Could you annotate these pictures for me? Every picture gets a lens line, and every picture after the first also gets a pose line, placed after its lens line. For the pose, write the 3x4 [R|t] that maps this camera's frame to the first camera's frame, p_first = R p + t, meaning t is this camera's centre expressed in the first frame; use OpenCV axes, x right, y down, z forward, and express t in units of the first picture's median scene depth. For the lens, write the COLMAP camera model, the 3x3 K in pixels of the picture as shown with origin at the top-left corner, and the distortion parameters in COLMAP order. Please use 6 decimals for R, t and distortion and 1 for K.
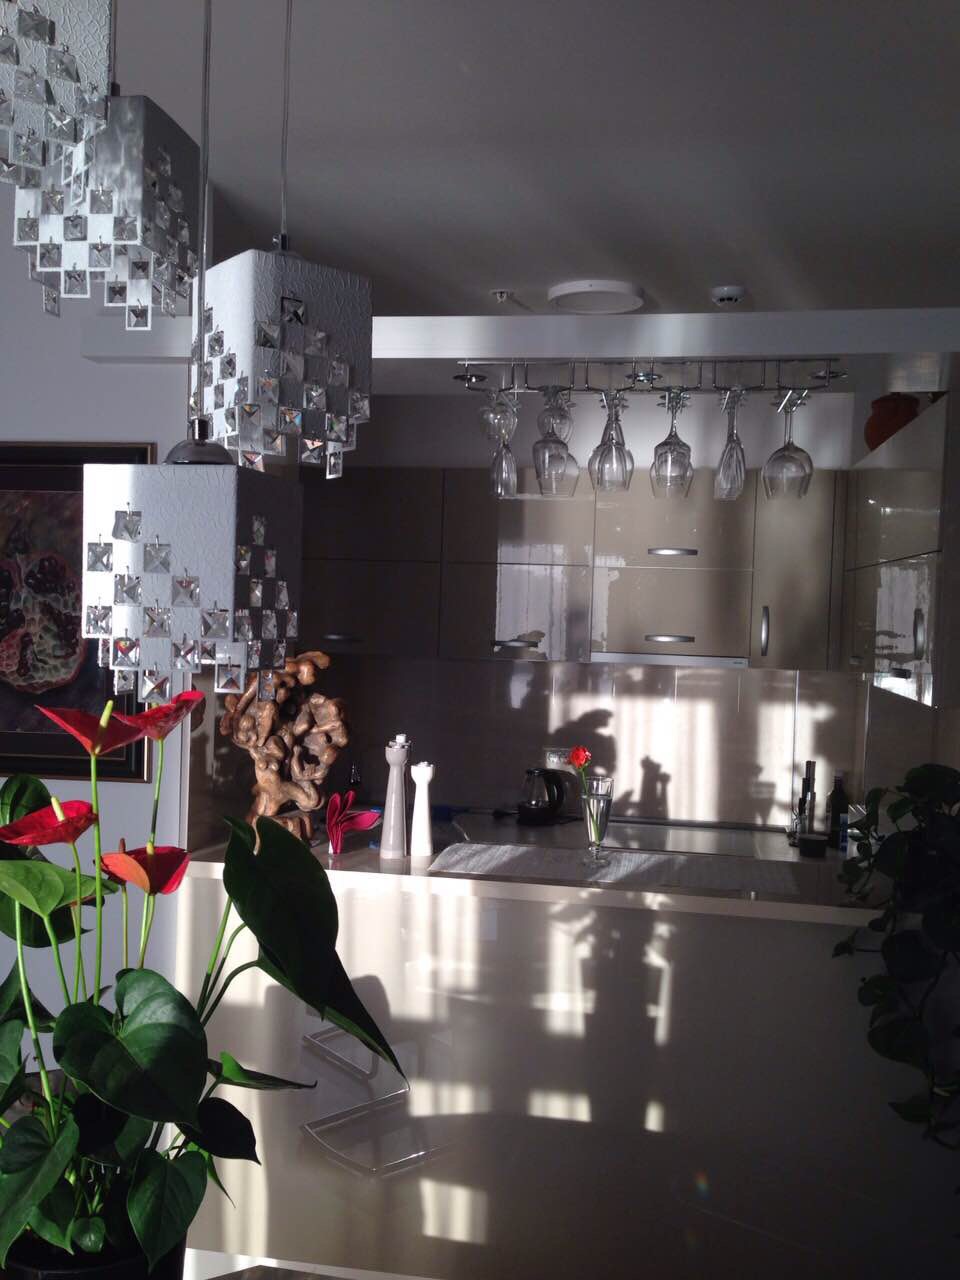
lens RADIAL K [[1167.0, 0, 472.5], [0, 1167.0, 648.1], [0, 0, 1]] dist [0.066910, -0.023219]
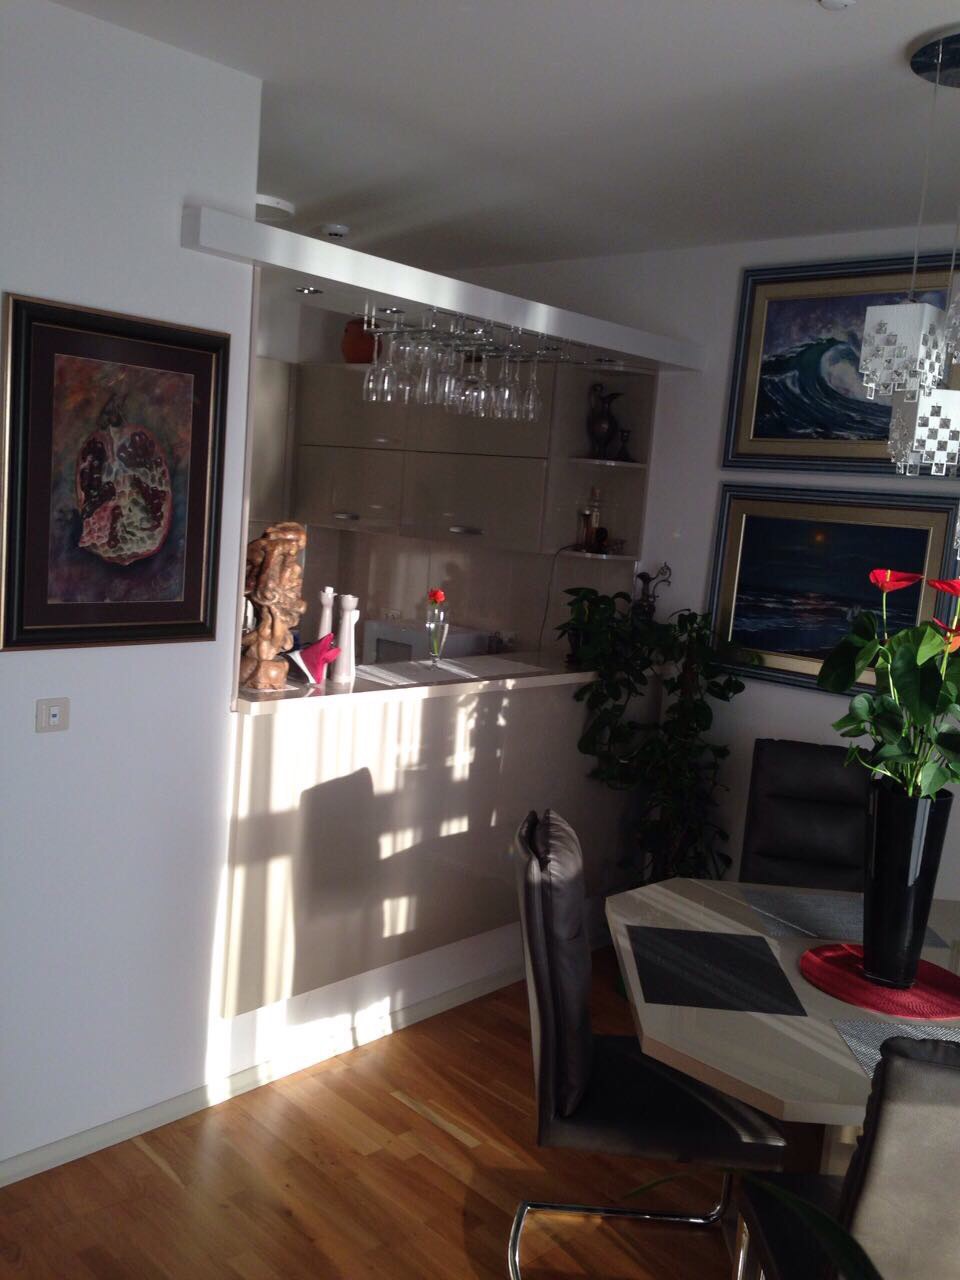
lens RADIAL K [[1167.0, 0, 501.9], [0, 1167.0, 661.0], [0, 0, 1]] dist [0.066910, -0.023219]
pose [[0.542977, -0.101876, 0.833545, -1.071085], [-0.028862, 0.989763, 0.139770, -0.031965], [-0.839251, -0.099950, 0.534479, 0.159530]]
